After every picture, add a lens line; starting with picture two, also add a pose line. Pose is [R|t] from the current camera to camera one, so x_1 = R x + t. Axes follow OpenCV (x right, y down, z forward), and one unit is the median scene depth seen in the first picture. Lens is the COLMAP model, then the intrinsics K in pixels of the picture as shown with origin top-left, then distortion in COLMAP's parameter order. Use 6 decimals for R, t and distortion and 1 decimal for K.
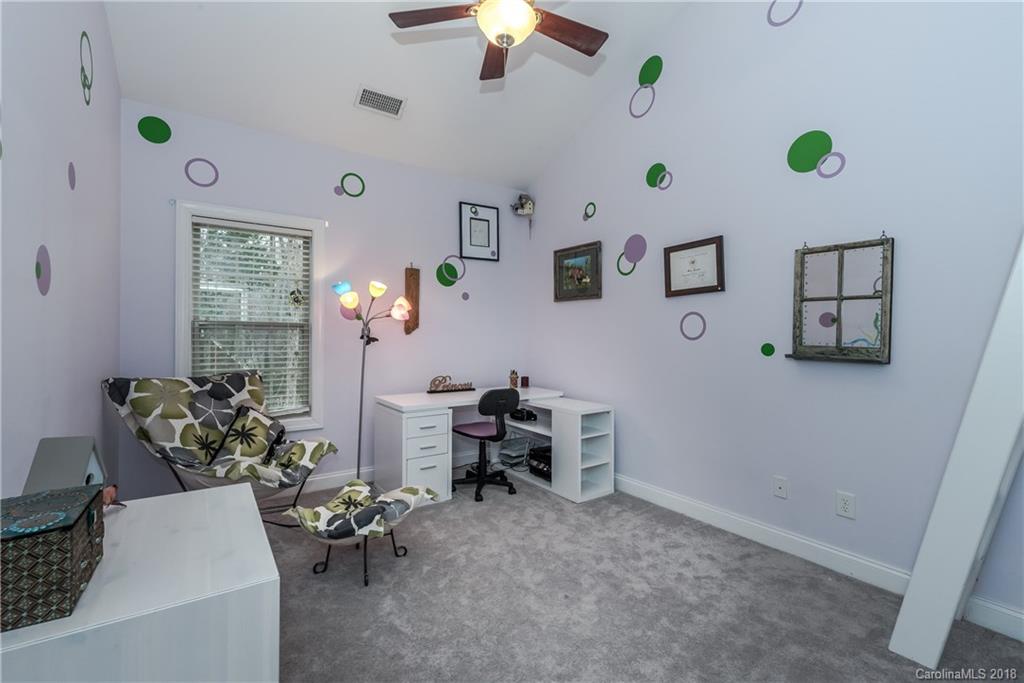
lens RADIAL K [[444.9, 0, 512.0], [0, 444.9, 341.5], [0, 0, 1]] dist [0.000017, 0.000069]
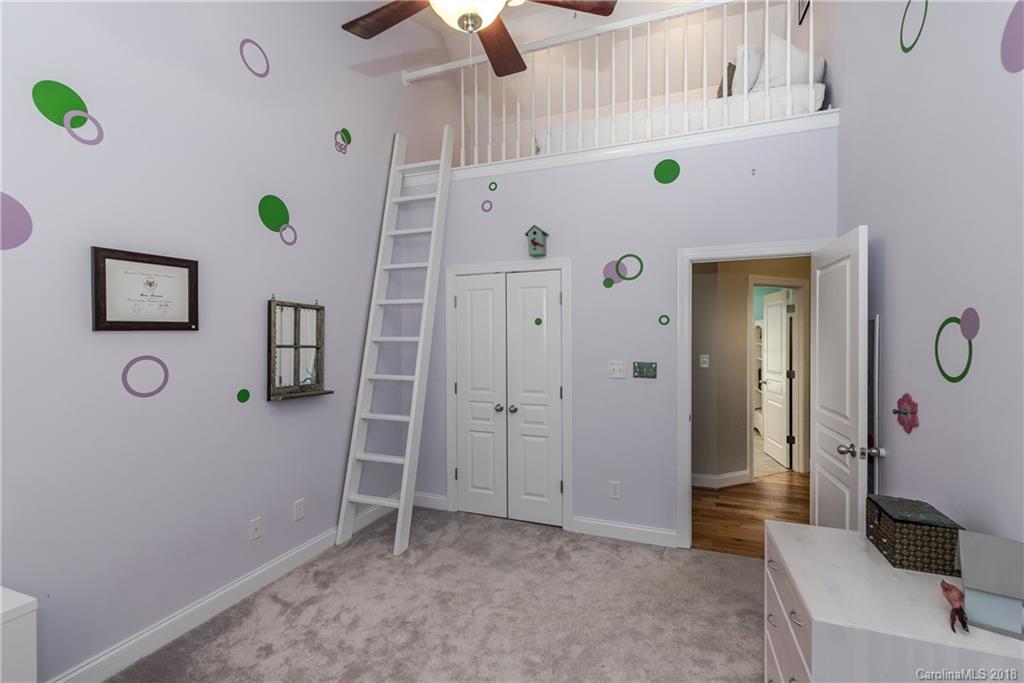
lens RADIAL K [[444.9, 0, 512.0], [0, 444.9, 341.5], [0, 0, 1]] dist [0.000017, 0.000069]
pose [[-0.574872, -0.008722, 0.818197, -0.511845], [0.004198, 0.999899, 0.013608, -0.101880], [-0.818233, 0.011257, -0.574777, 0.997196]]
